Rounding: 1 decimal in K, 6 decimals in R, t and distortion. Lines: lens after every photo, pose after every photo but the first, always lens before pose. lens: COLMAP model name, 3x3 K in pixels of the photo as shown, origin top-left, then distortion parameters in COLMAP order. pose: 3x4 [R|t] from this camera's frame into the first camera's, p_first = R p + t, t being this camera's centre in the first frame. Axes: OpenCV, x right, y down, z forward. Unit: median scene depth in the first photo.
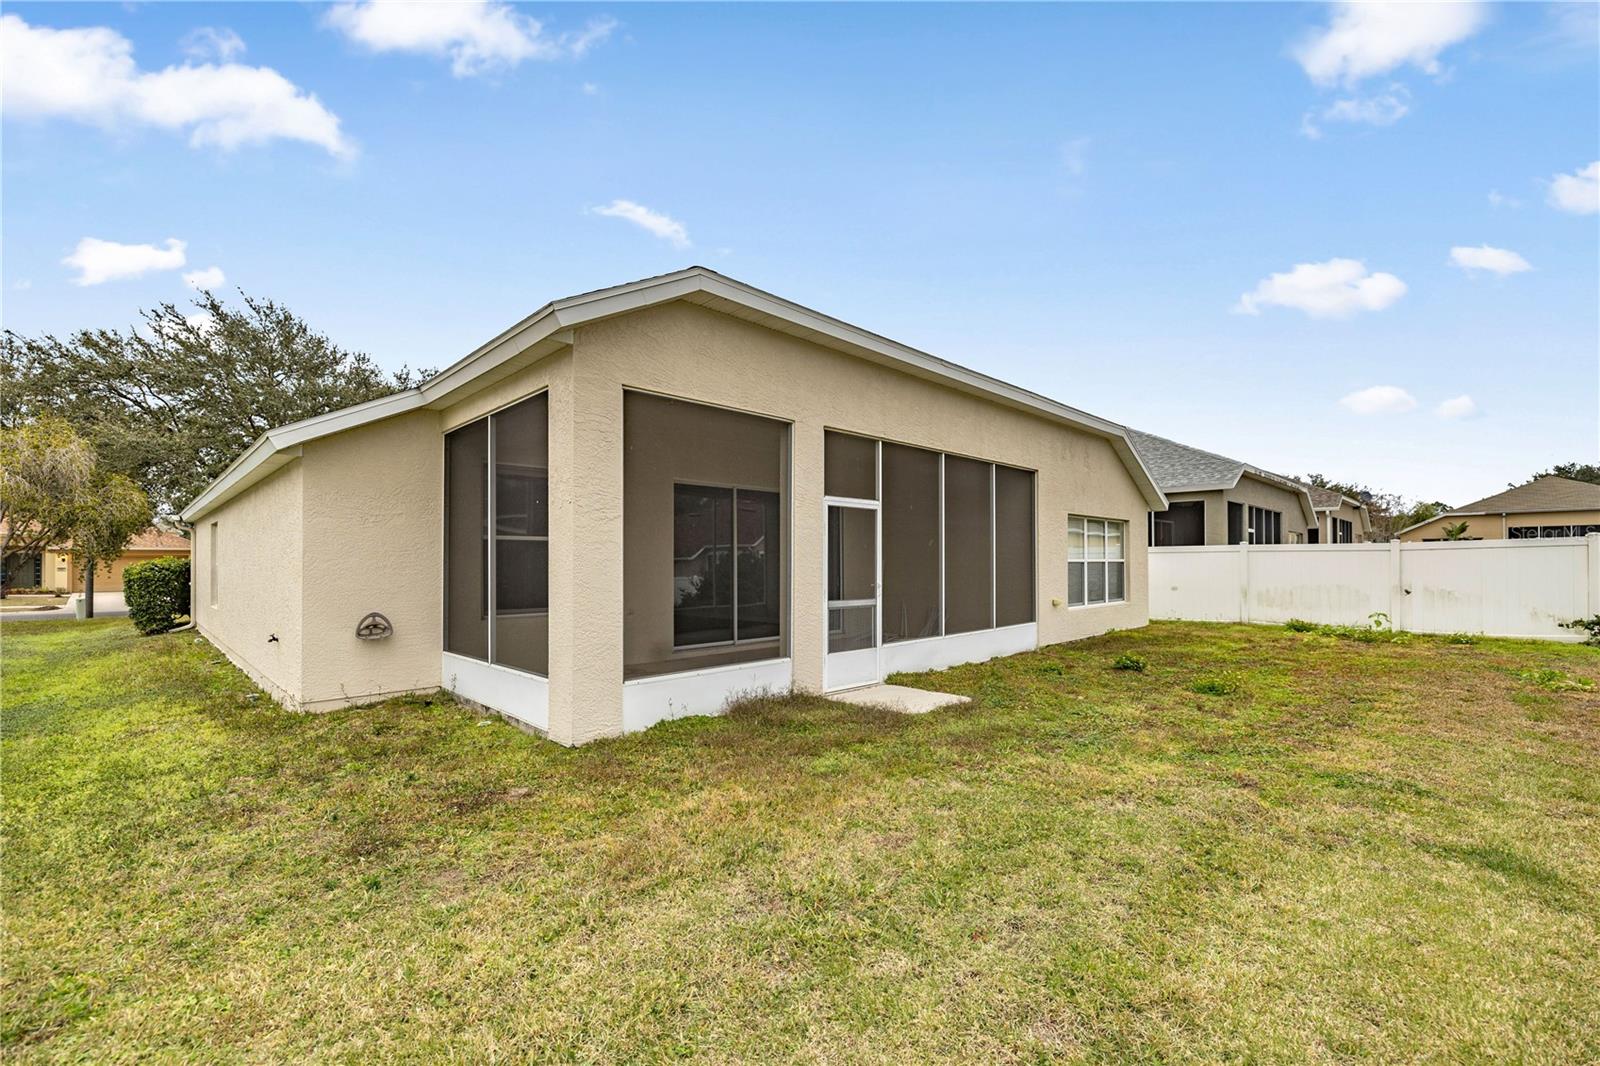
lens RADIAL K [[670.6, 0, 798.9], [0, 670.6, 537.2], [0, 0, 1]] dist [0.002986, 0.000271]
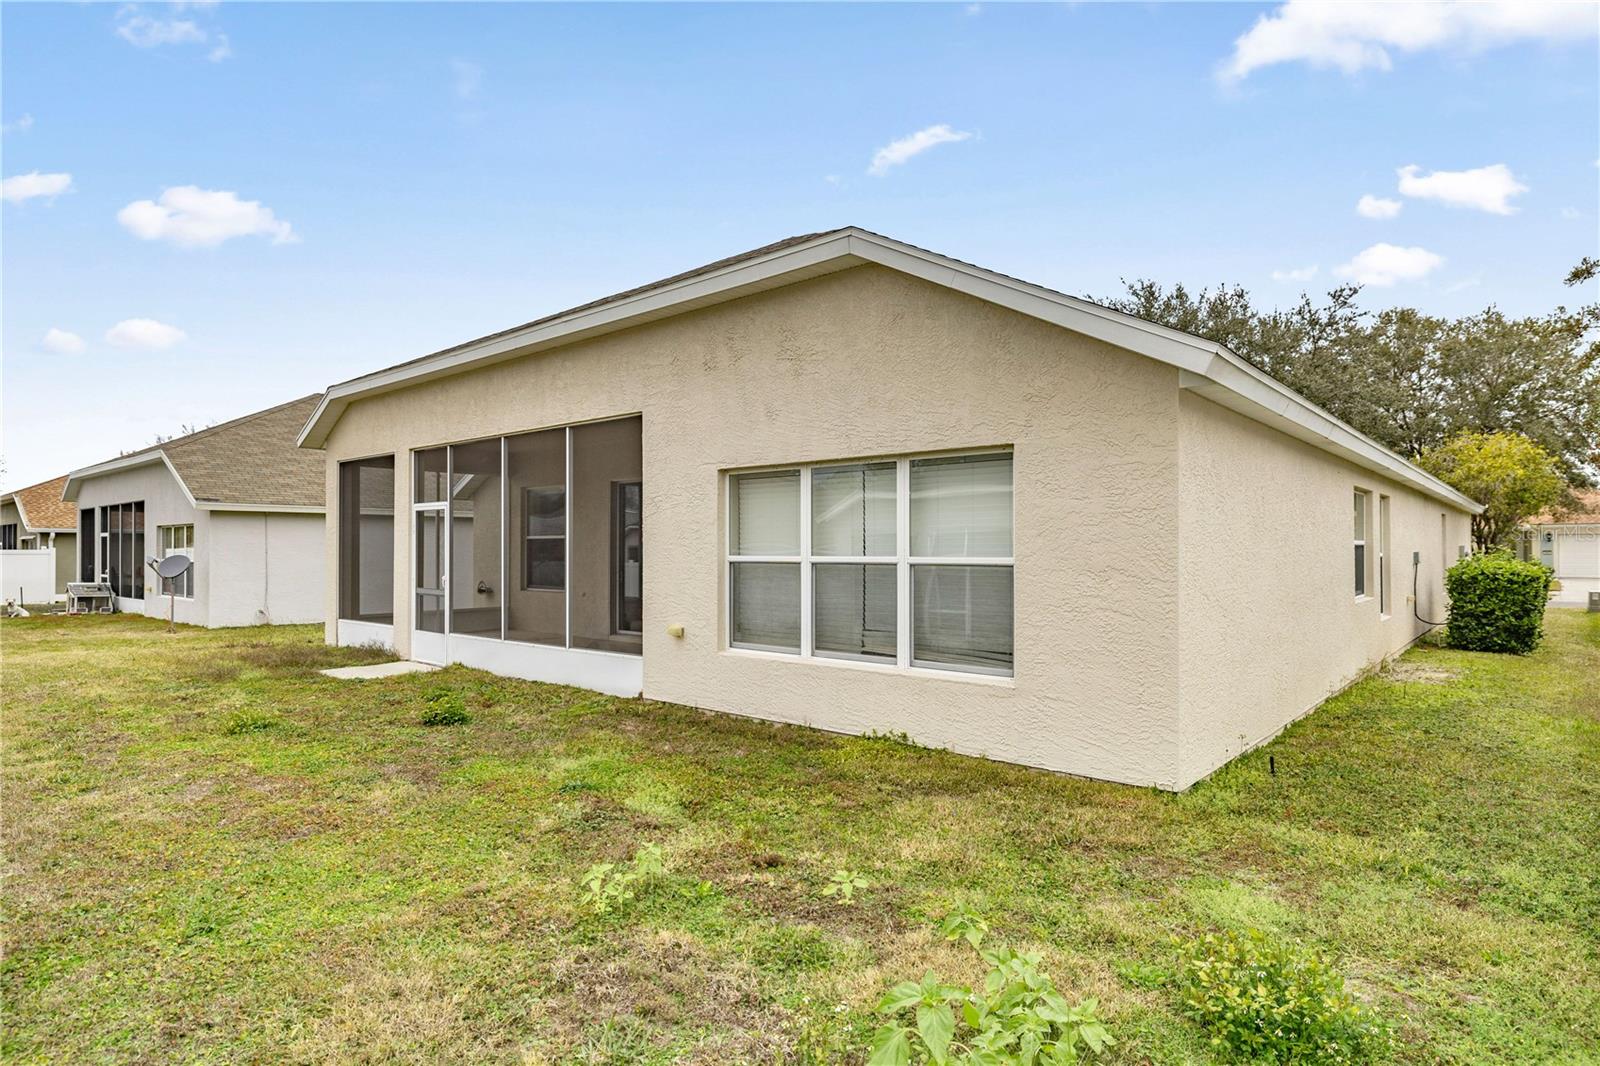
lens RADIAL K [[889.3, 0, 796.1], [0, 889.3, 535.6], [0, 0, 1]] dist [-0.002285, -0.000493]
pose [[0.073748, -0.008162, -0.997243, 1.370334], [0.035785, 0.999344, -0.005533, 0.025334], [0.996635, -0.035278, 0.073992, 1.240219]]
